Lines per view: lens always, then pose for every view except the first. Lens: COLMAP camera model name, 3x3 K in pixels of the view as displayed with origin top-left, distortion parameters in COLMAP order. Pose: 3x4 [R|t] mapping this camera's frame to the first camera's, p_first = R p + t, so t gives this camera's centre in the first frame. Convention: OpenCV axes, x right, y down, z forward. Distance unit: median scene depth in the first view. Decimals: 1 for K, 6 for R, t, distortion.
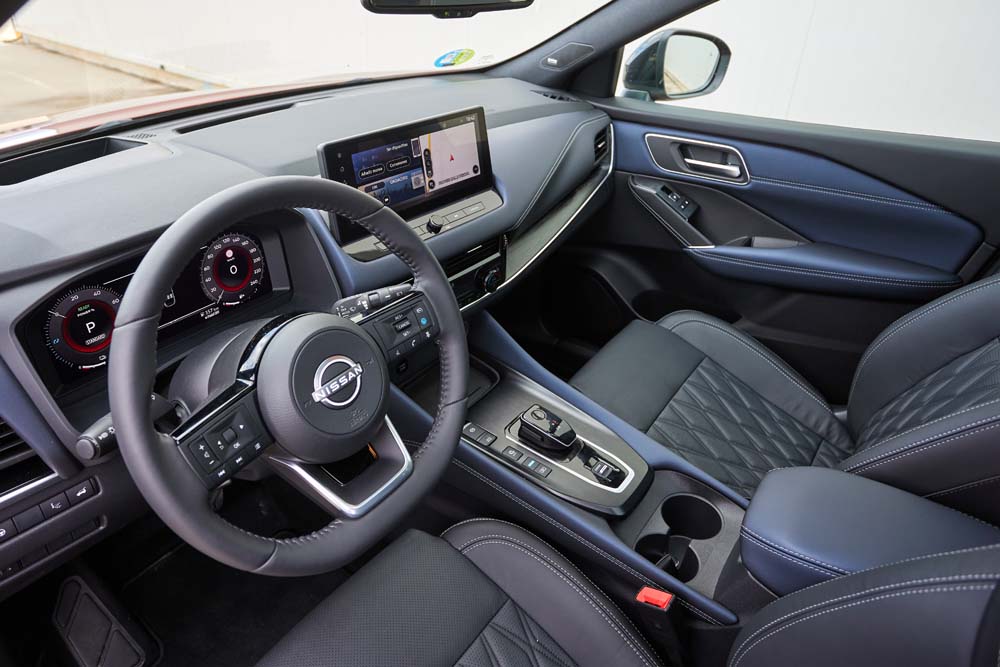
lens RADIAL K [[642.6, 0, 471.7], [0, 642.6, 300.5], [0, 0, 1]] dist [-0.050352, 0.000302]
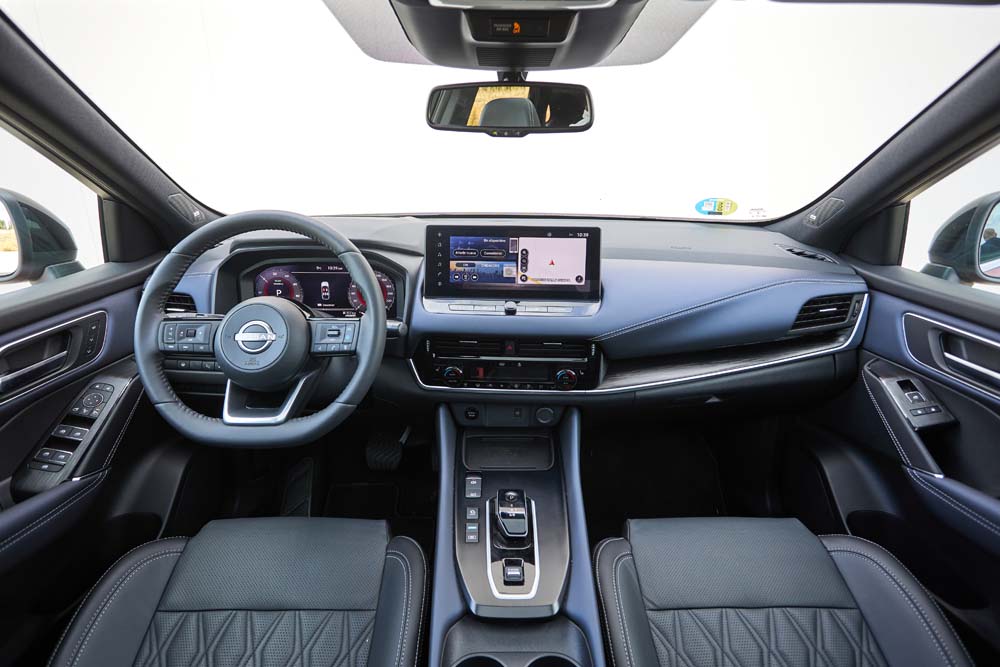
lens RADIAL K [[518.5, 0, 500.0], [0, 518.5, 333.5], [0, 0, 1]] dist [0.004606, -0.000985]
pose [[0.616231, 0.253793, -0.745553, 0.689567], [-0.381734, 0.924272, -0.000888, -0.067157], [0.688868, 0.285150, 0.666446, 0.350058]]
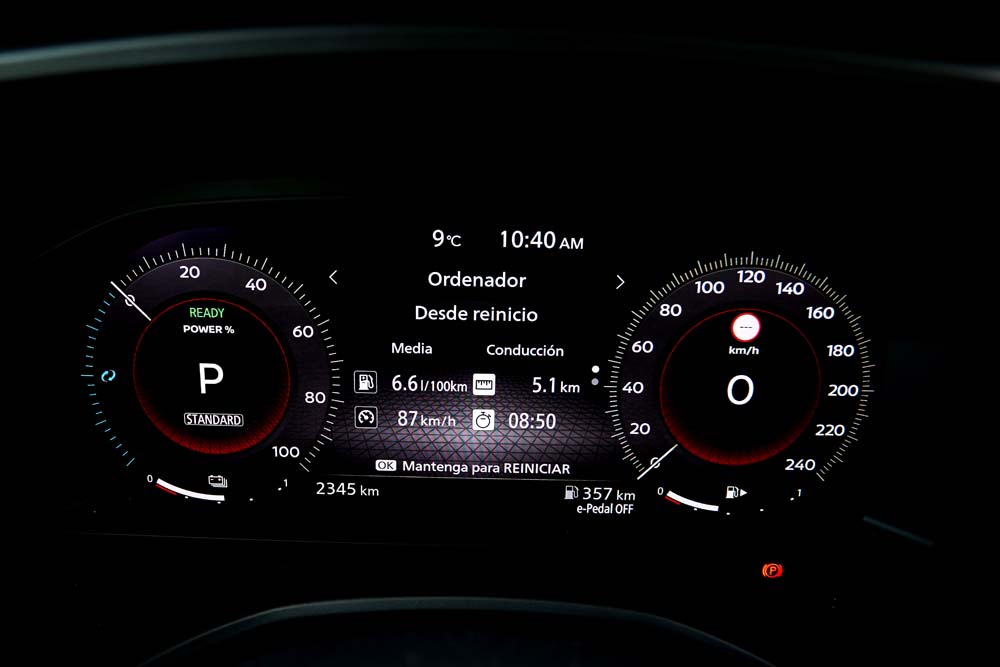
lens RADIAL K [[642.6, 0, 471.7], [0, 642.6, 300.5], [0, 0, 1]] dist [-0.050352, 0.000302]
pose [[0.582402, 0.233385, -0.778678, -0.209604], [-0.392490, 0.919581, -0.017941, -0.029602], [0.711871, 0.316072, 0.627167, 0.647830]]
